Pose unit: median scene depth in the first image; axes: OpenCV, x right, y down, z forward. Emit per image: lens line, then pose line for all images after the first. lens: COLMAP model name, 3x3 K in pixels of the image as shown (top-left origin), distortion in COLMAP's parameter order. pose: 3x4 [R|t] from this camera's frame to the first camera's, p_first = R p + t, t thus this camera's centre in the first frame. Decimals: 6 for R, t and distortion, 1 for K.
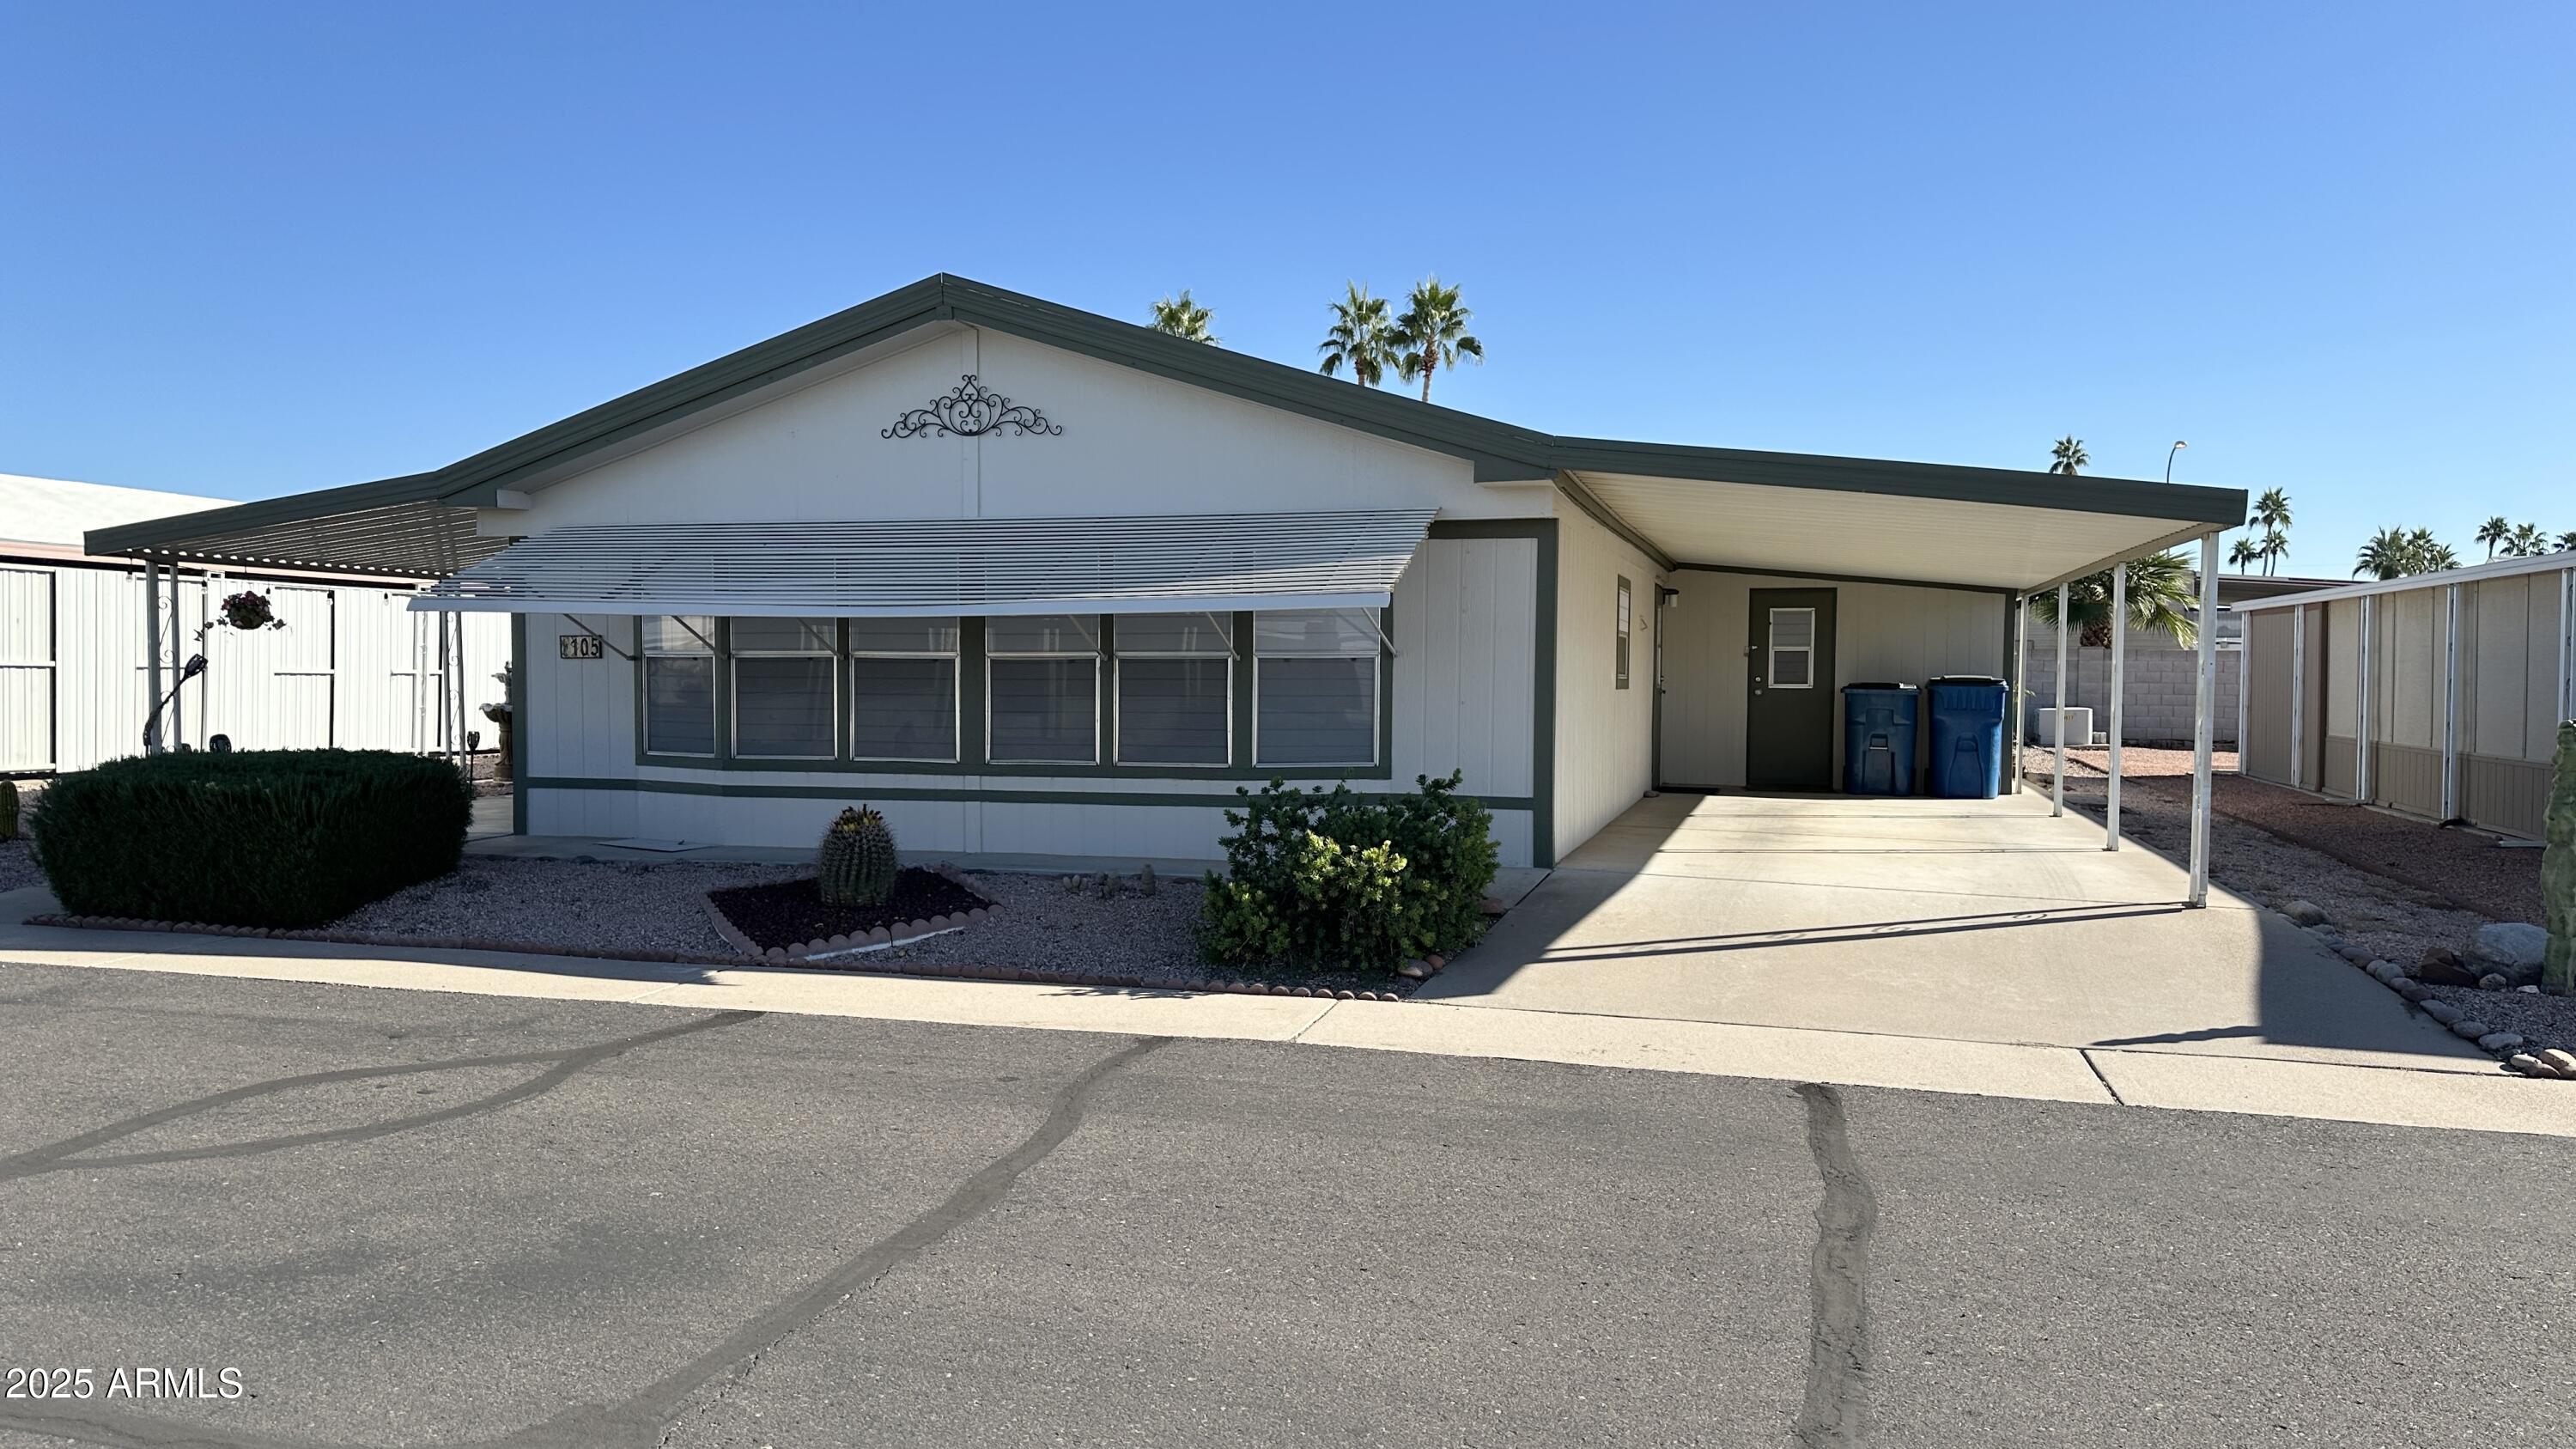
lens RADIAL K [[1821.7, 0, 1280.2], [0, 1821.7, 722.5], [0, 0, 1]] dist [0.104192, -0.142463]
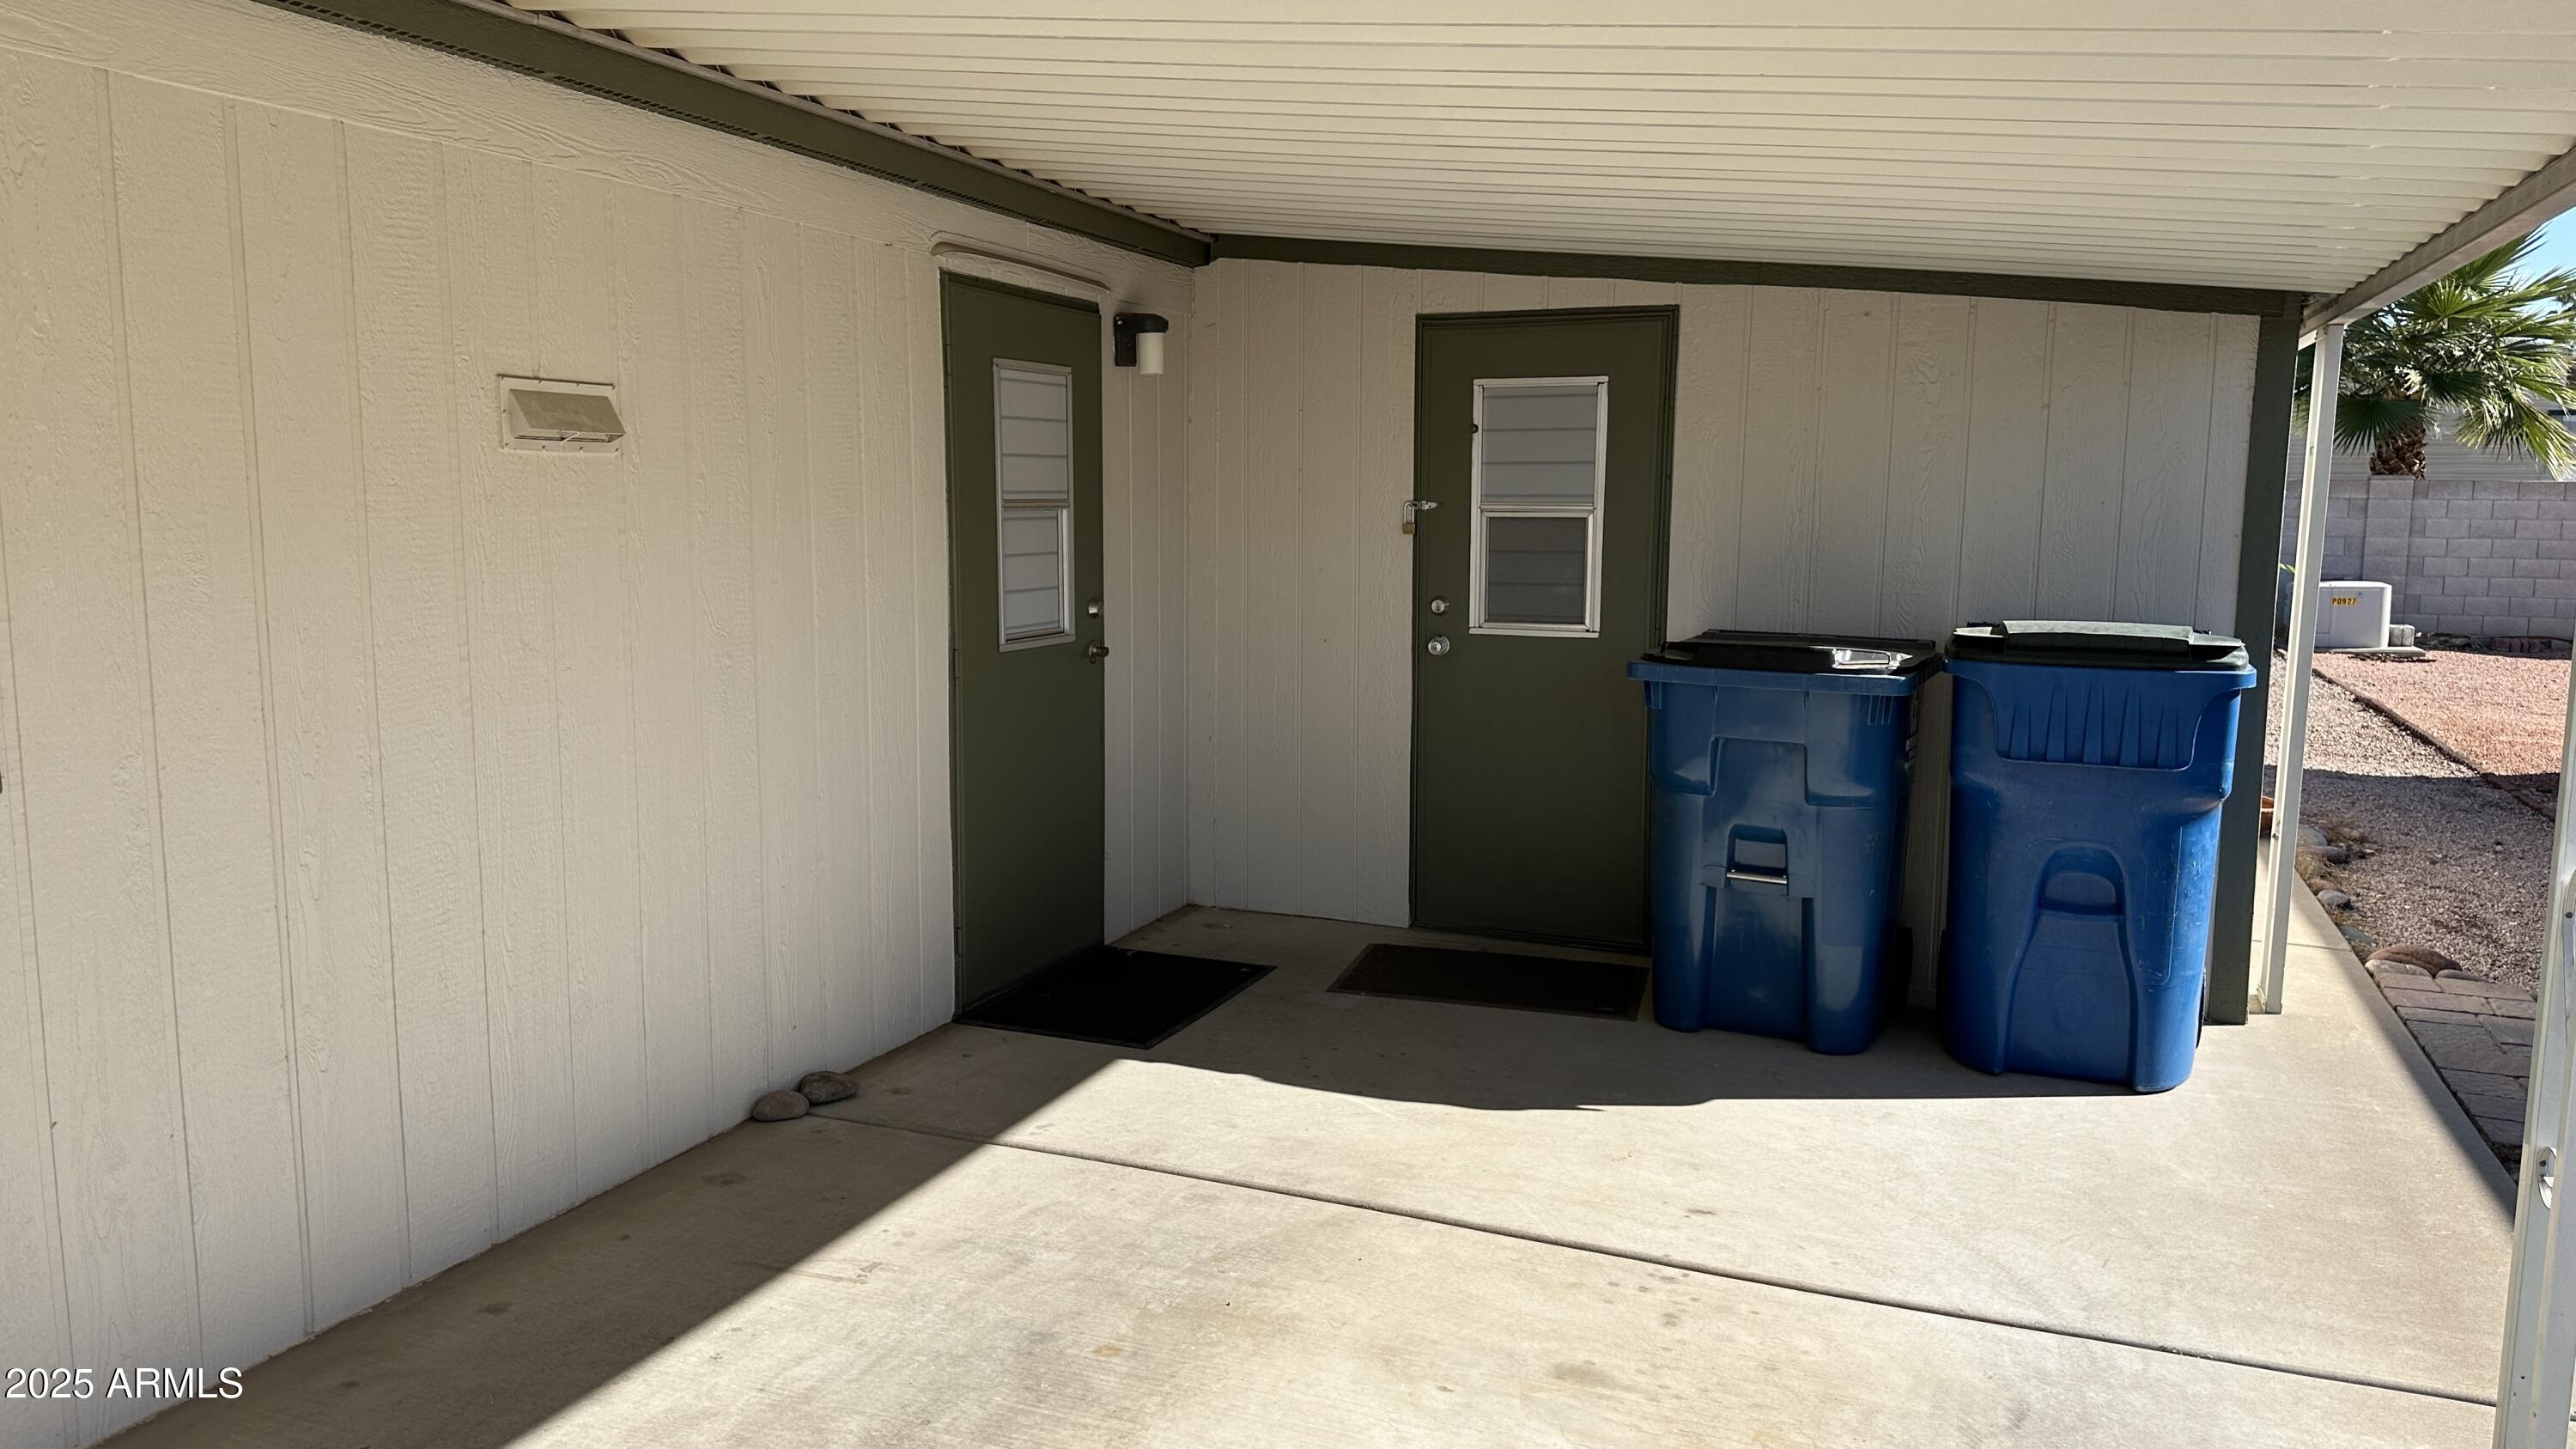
lens RADIAL K [[1821.7, 0, 1302.5], [0, 1821.7, 727.9], [0, 0, 1]] dist [0.104192, -0.142463]
pose [[0.995982, 0.009587, -0.089042, 0.265686], [-0.000823, 0.995192, 0.097943, -0.033657], [0.089553, -0.097476, 0.991201, 0.680603]]
